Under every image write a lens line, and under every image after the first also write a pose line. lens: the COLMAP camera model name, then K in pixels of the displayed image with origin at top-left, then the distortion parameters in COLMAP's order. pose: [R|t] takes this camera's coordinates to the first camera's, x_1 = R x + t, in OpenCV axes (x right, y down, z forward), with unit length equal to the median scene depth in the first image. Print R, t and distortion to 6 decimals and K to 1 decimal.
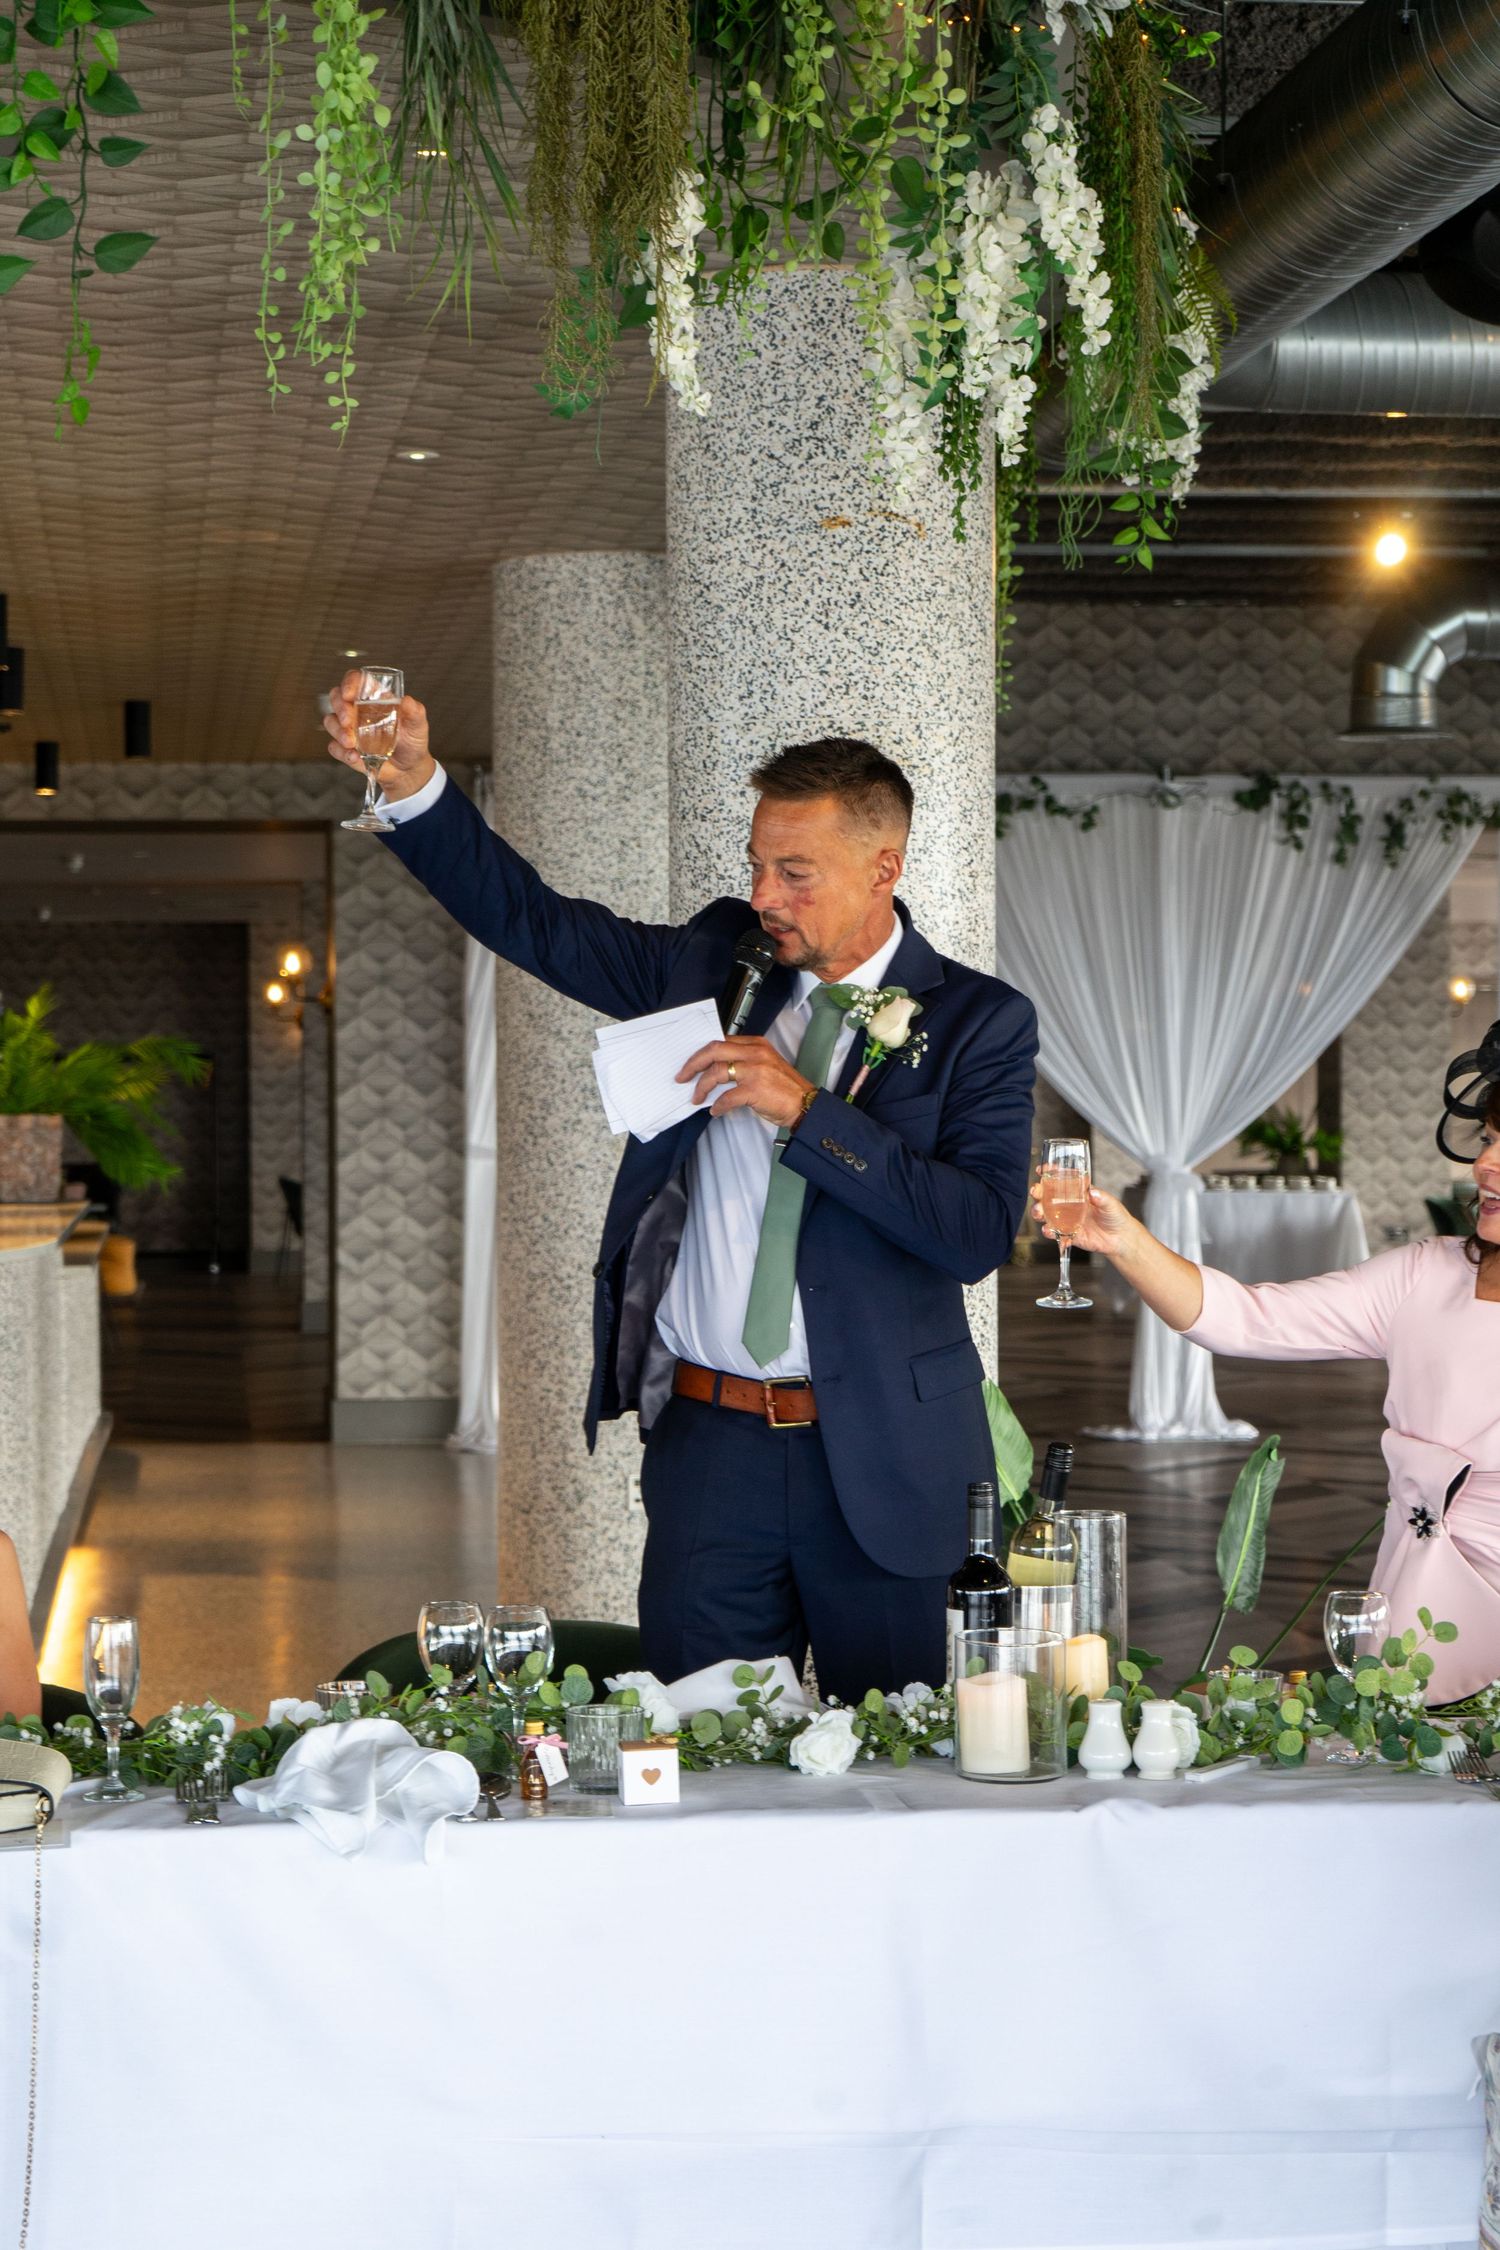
lens RADIAL K [[4524.4, 0, 748.1], [0, 4524.4, 1122.8], [0, 0, 1]] dist [0.042866, 0.000000]
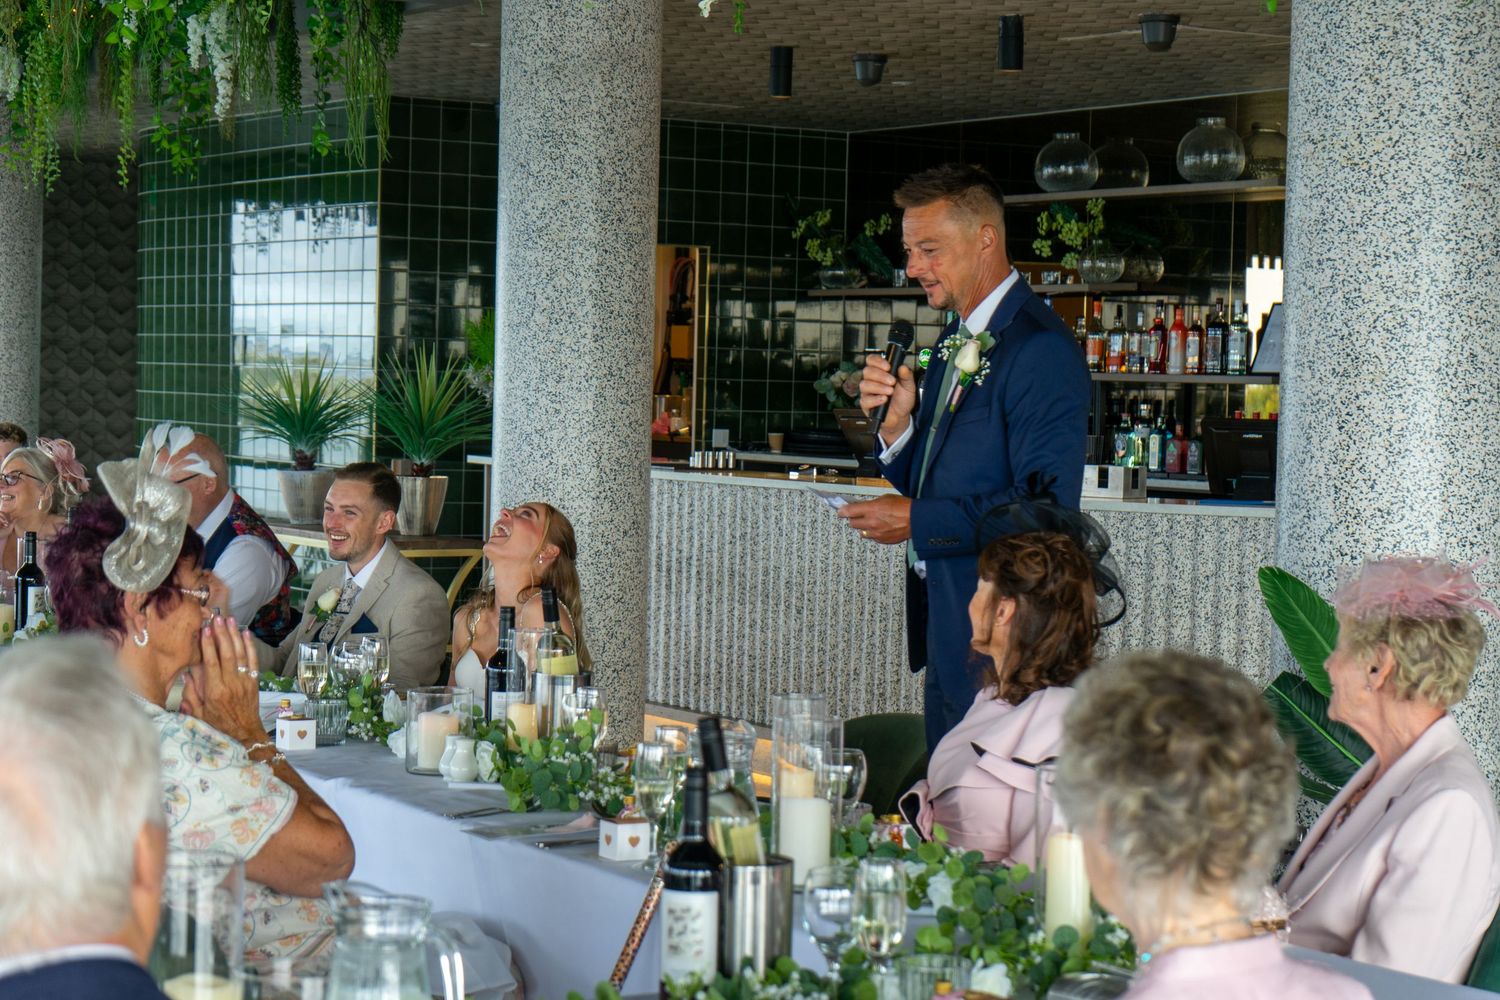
lens RADIAL K [[3016.2, 0, 804.5], [0, 3016.2, 525.8], [0, 0, 1]] dist [0.042866, 0.000000]
pose [[0.440047, 0.059535, -0.895999, 0.799574], [-0.039900, 0.998111, 0.046724, -0.004713], [0.897088, 0.015189, 0.441591, 0.442521]]
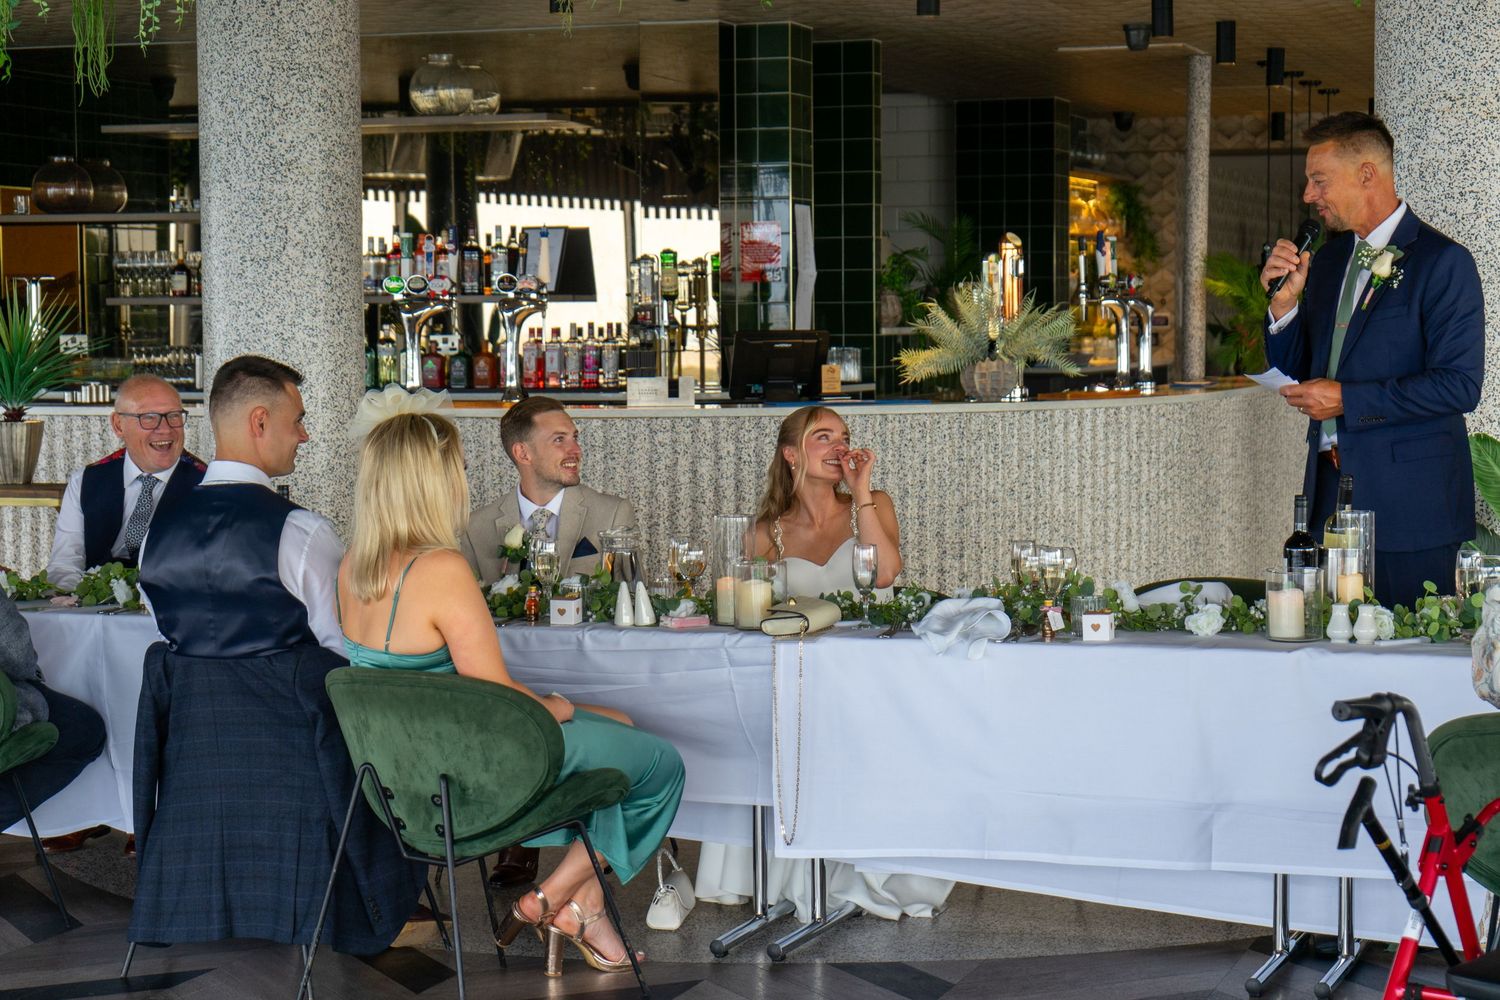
lens RADIAL K [[3016.2, 0, 773.2], [0, 3016.2, 524.7], [0, 0, 1]] dist [0.042866, 0.000000]
pose [[0.902010, 0.027982, -0.430807, 0.299159], [-0.002210, 0.998183, 0.060208, 0.010266], [0.431709, -0.053356, 0.900434, -0.205374]]
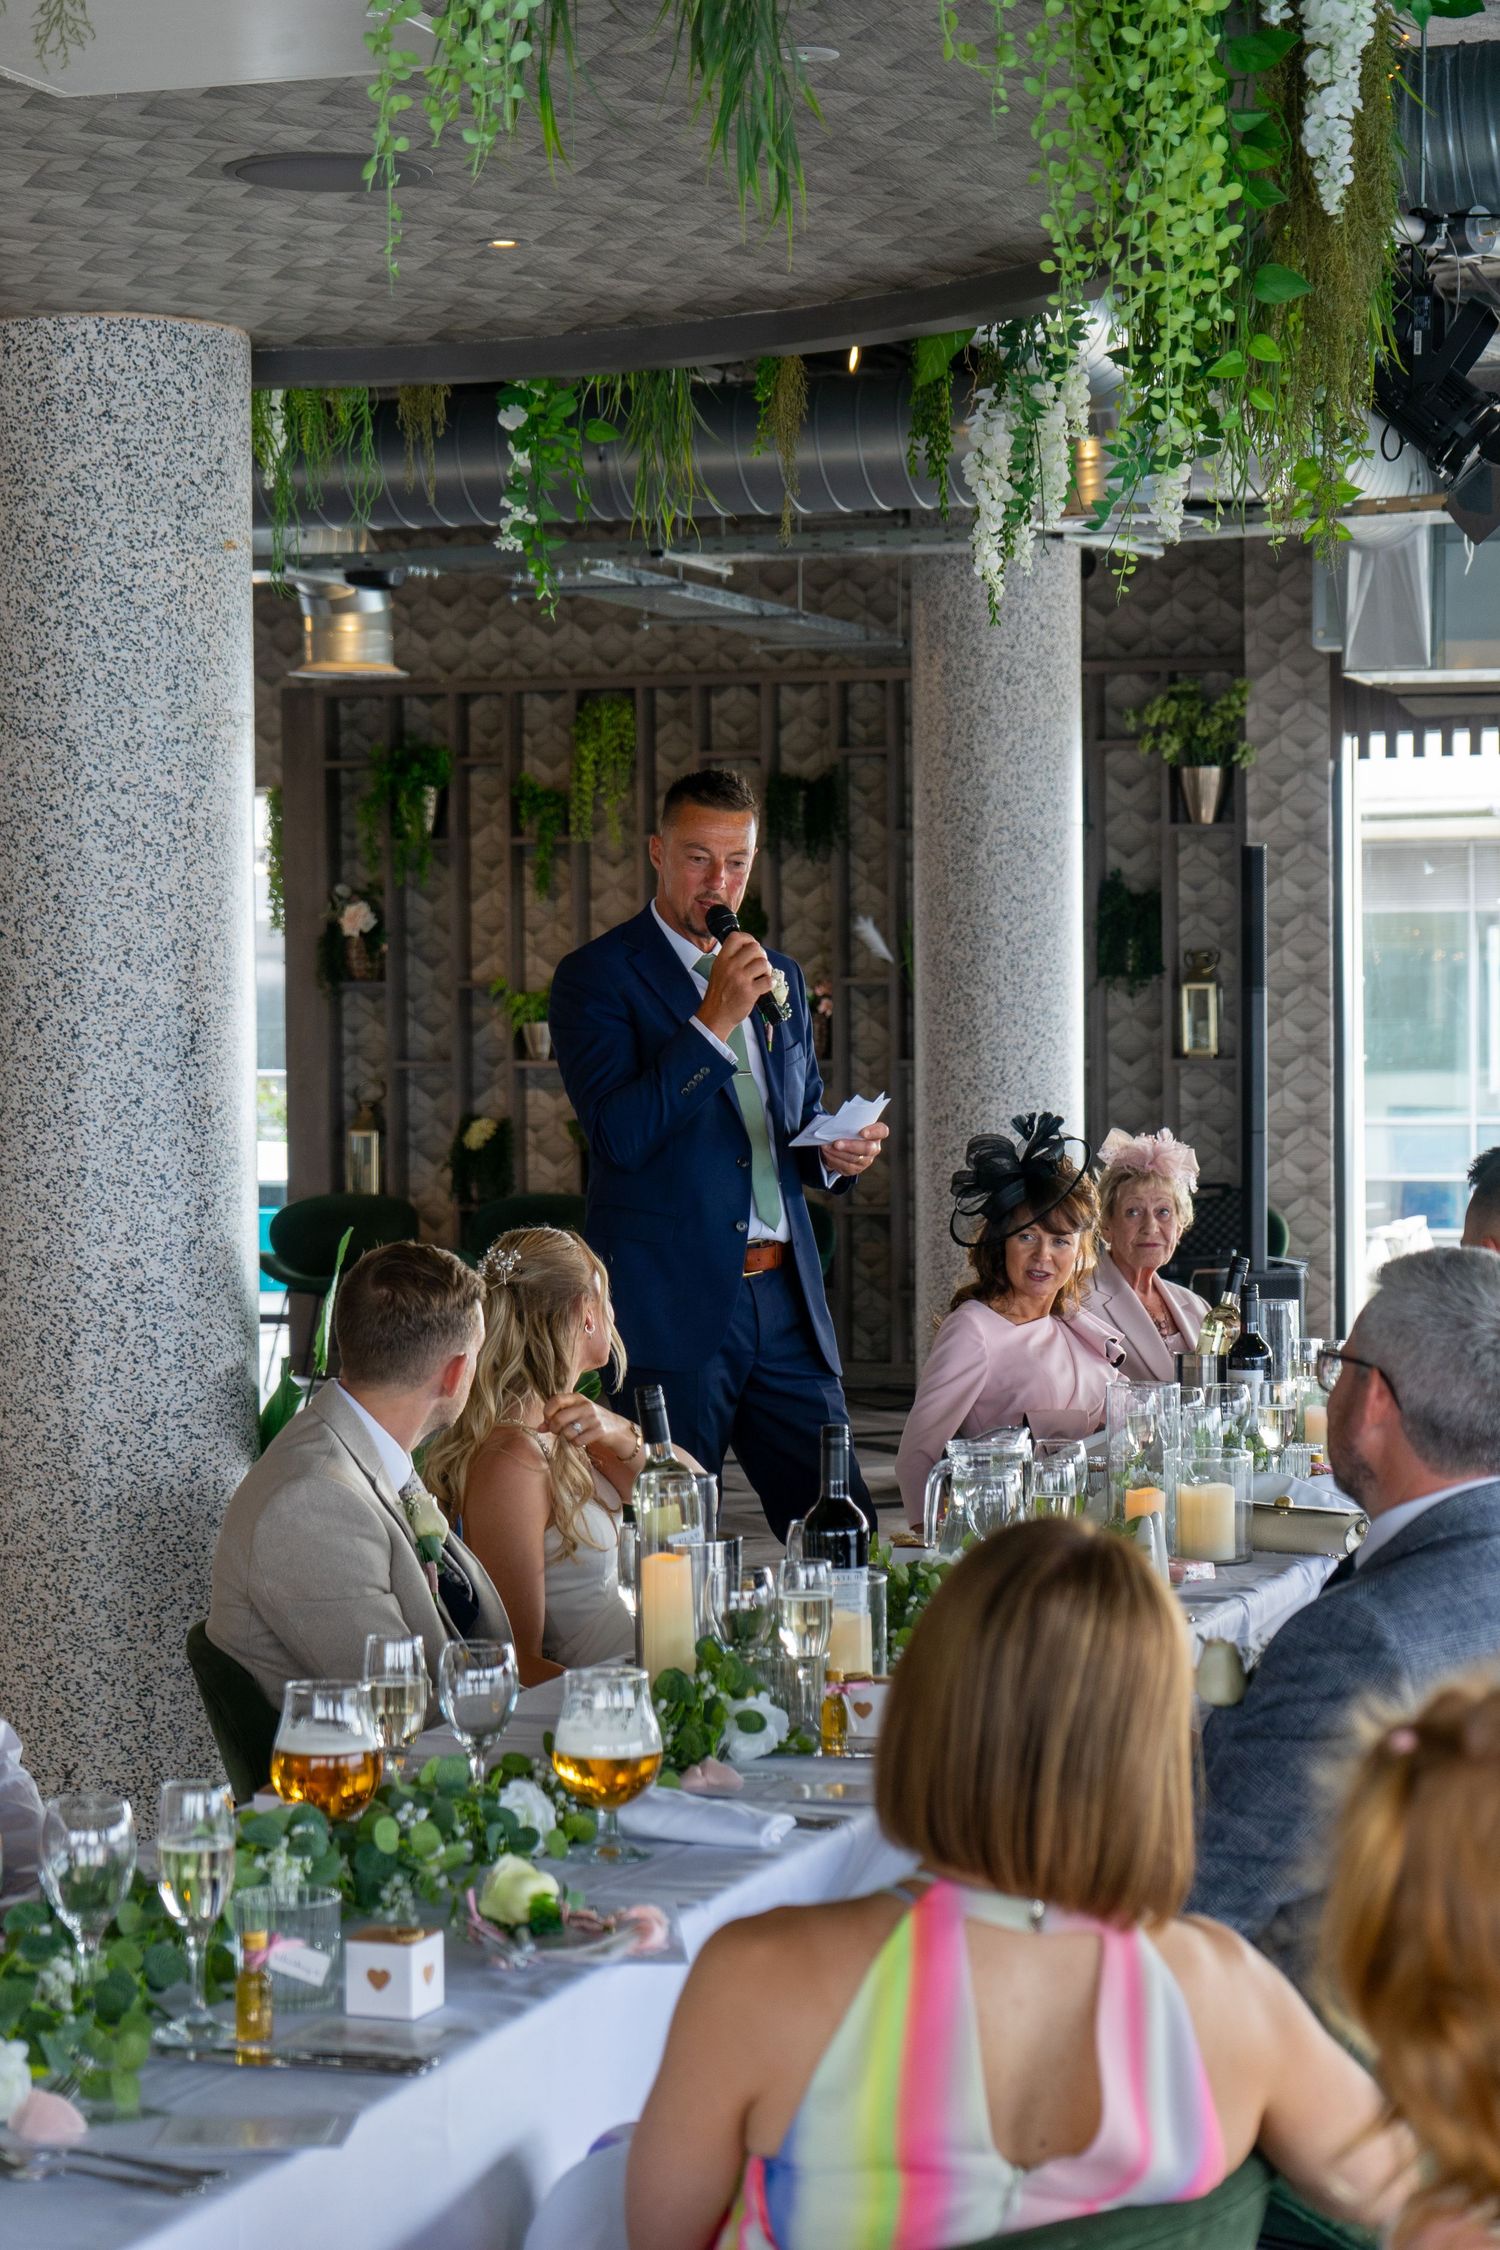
lens RADIAL K [[4524.4, 0, 752.9], [0, 4524.4, 1127.2], [0, 0, 1]] dist [0.042866, 0.000000]
pose [[0.430845, -0.025101, 0.902077, -0.982563], [0.014834, 0.999675, 0.020731, -0.004147], [-0.902304, 0.004450, 0.431077, 0.370813]]
